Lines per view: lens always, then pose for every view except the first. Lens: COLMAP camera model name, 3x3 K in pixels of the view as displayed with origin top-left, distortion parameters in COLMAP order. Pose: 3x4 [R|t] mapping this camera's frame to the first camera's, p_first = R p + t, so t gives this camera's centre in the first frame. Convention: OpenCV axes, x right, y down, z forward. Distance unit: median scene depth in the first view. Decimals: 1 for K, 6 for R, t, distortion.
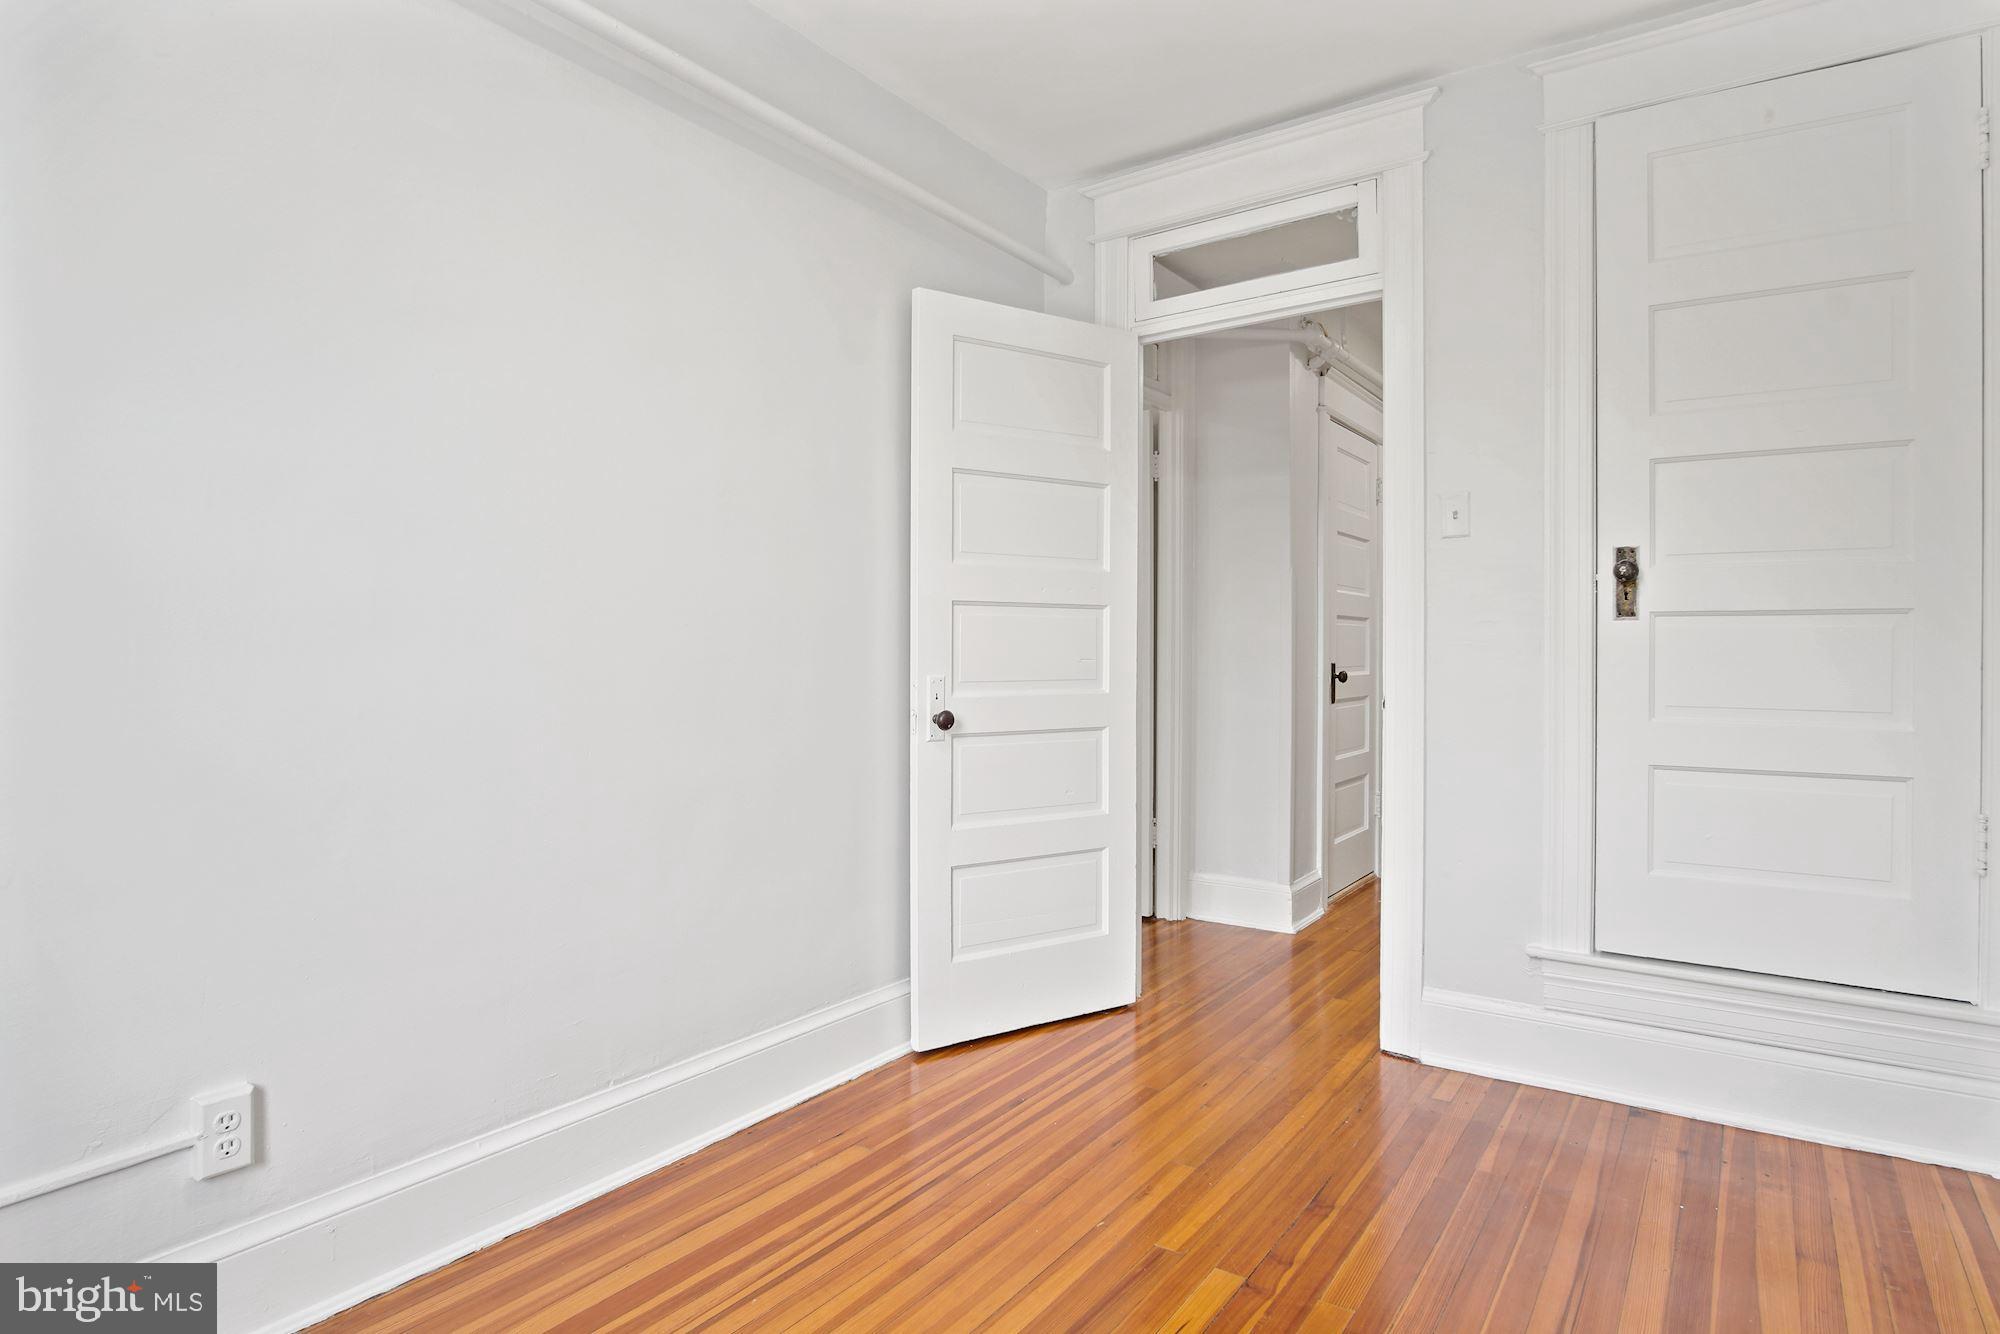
lens RADIAL K [[1090.9, 0, 985.7], [0, 1090.9, 669.9], [0, 0, 1]] dist [-0.007567, 0.000112]
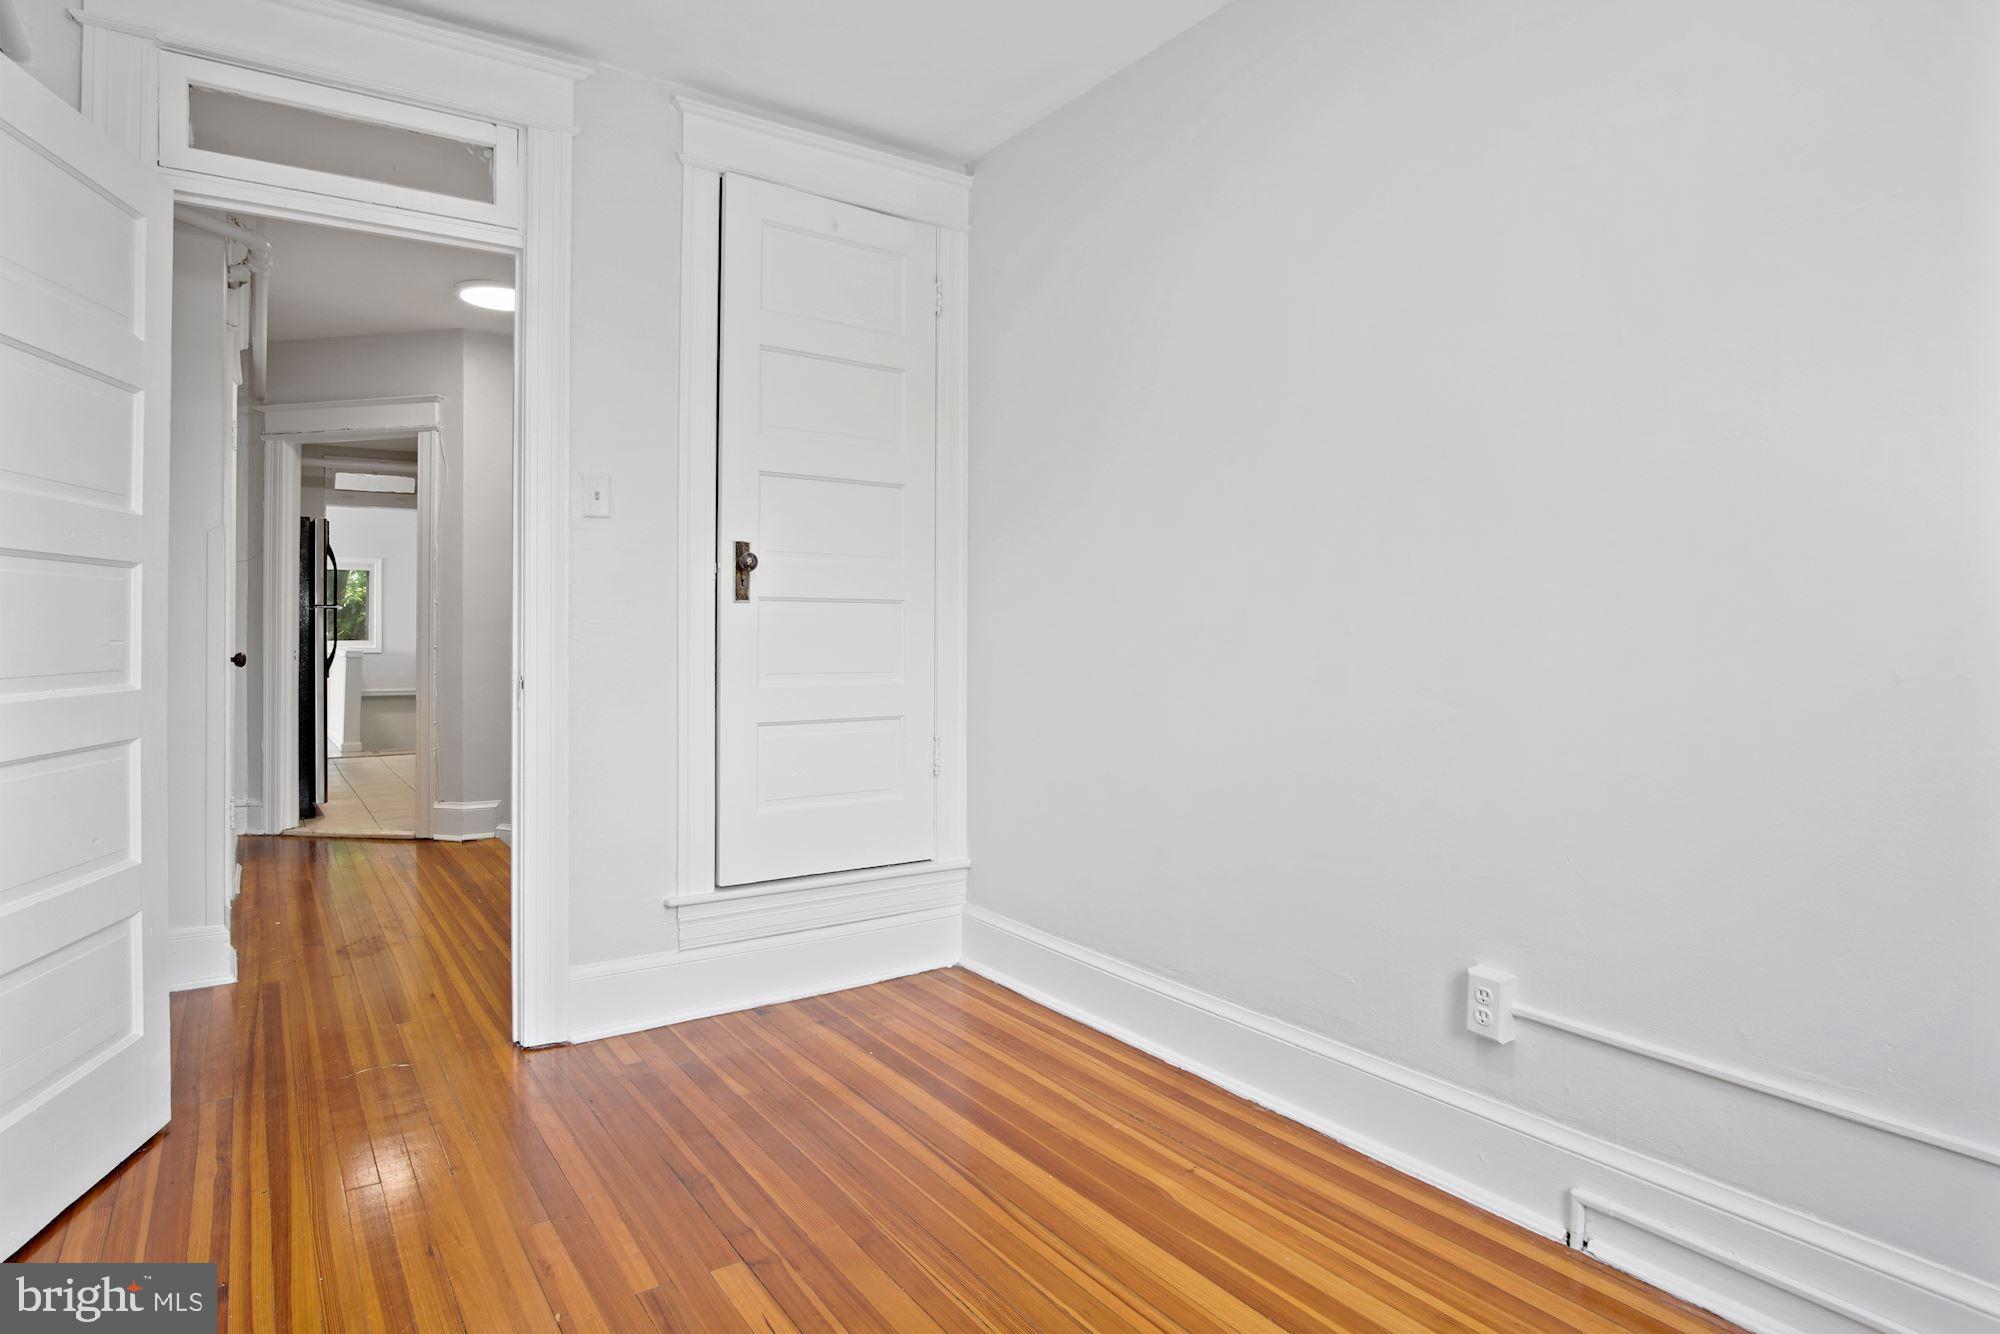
lens RADIAL K [[1114.4, 0, 1009.3], [0, 1114.4, 646.7], [0, 0, 1]] dist [-0.014849, 0.000357]
pose [[0.350279, -0.016222, 0.936505, -0.432336], [0.014410, 0.999825, 0.011929, -0.007787], [-0.936535, 0.009317, 0.350451, 0.289478]]
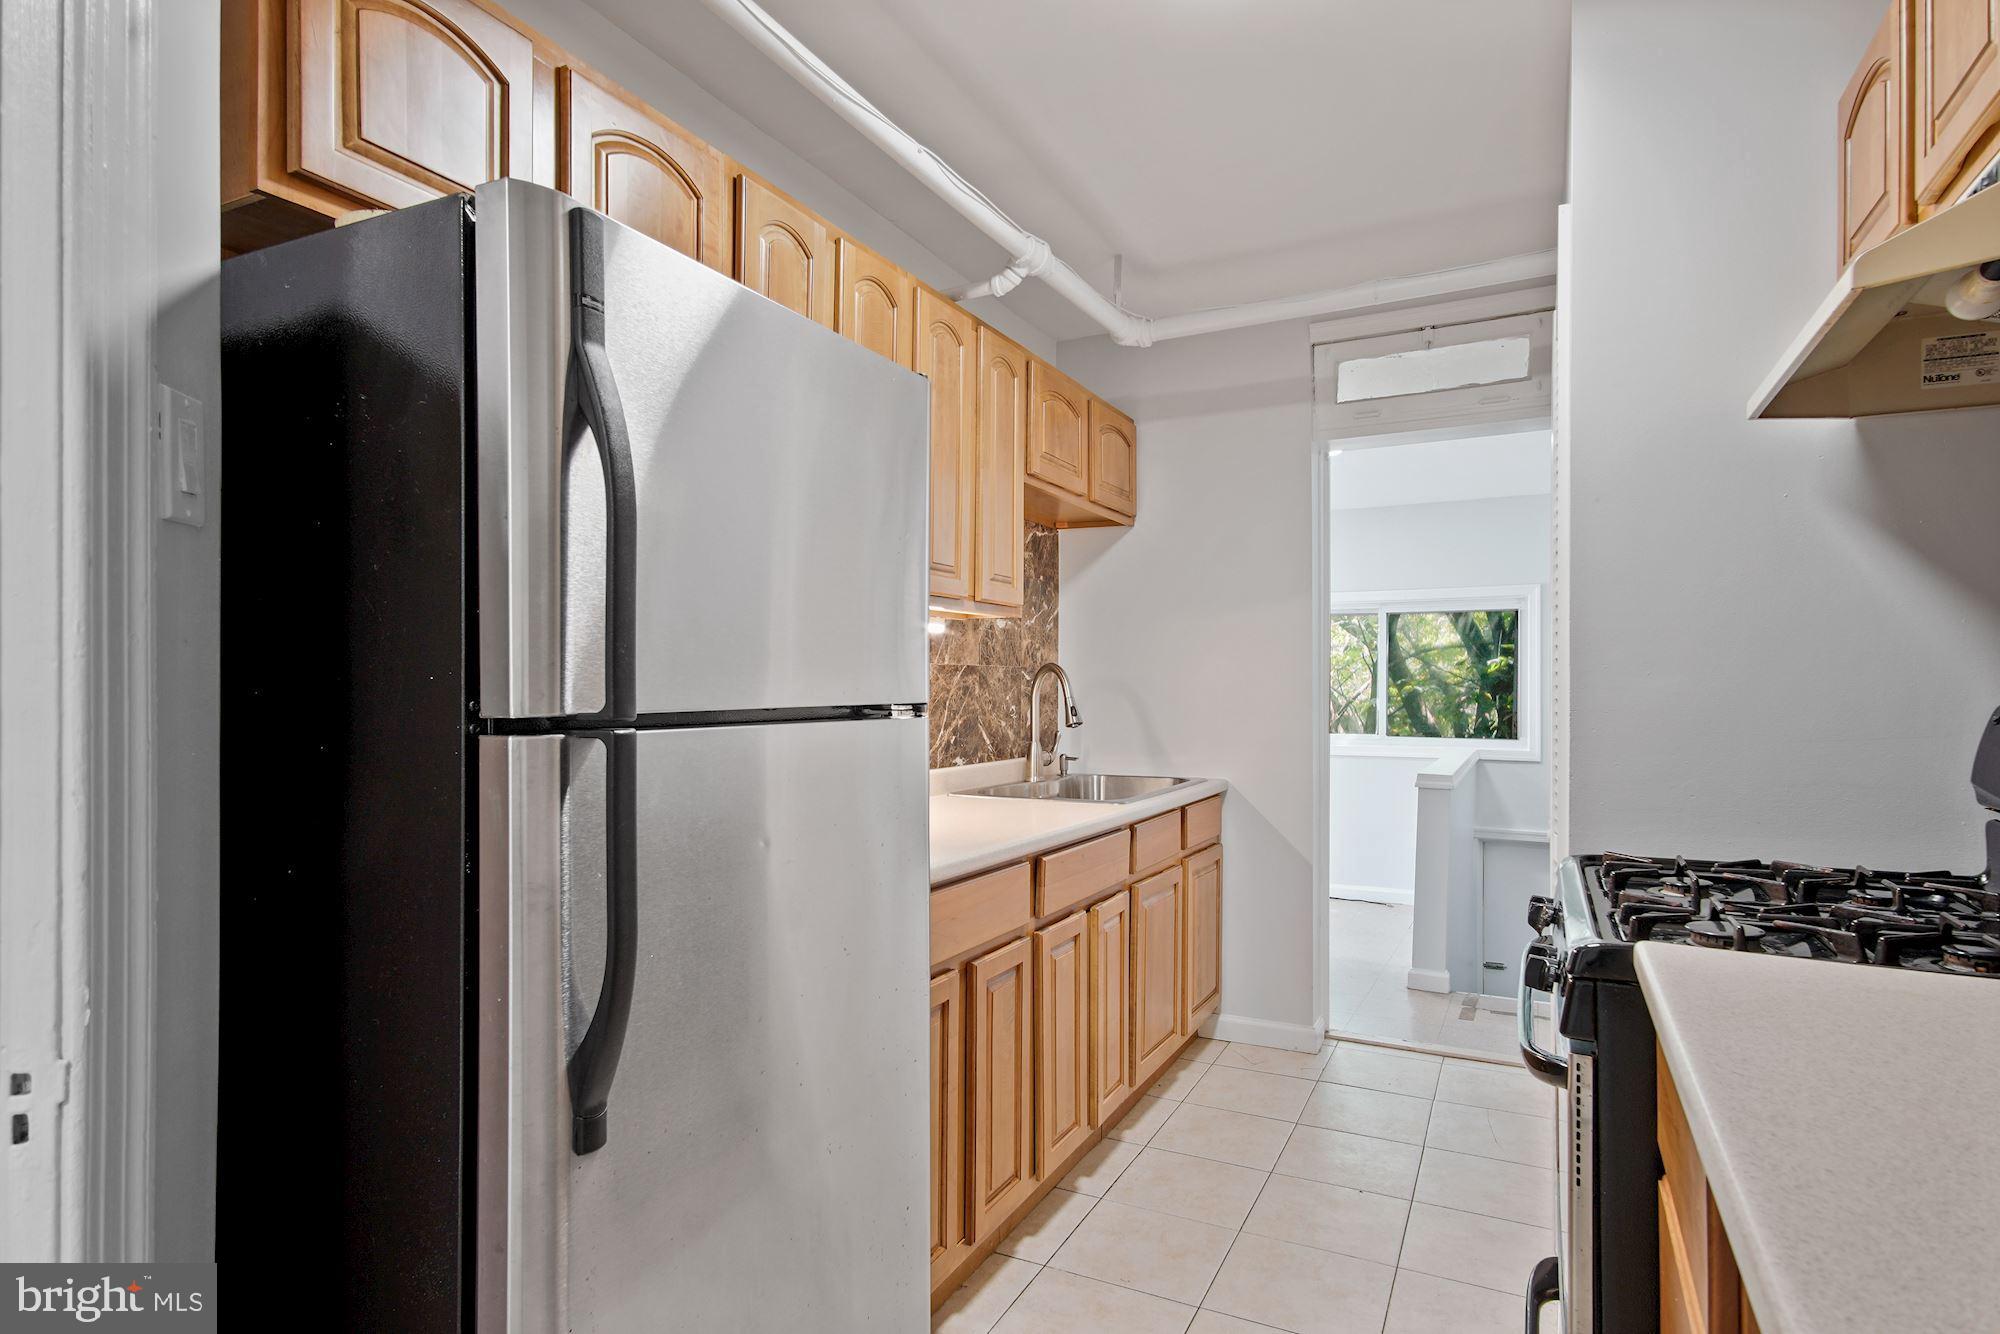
lens RADIAL K [[1077.9, 0, 1004.1], [0, 1077.9, 688.8], [0, 0, 1]] dist [-0.025798, -0.001144]
pose [[0.989349, -0.001211, 0.145559, 1.144052], [0.003732, 0.999848, -0.017047, -0.081653], [-0.145516, 0.017408, 0.989203, 1.862199]]
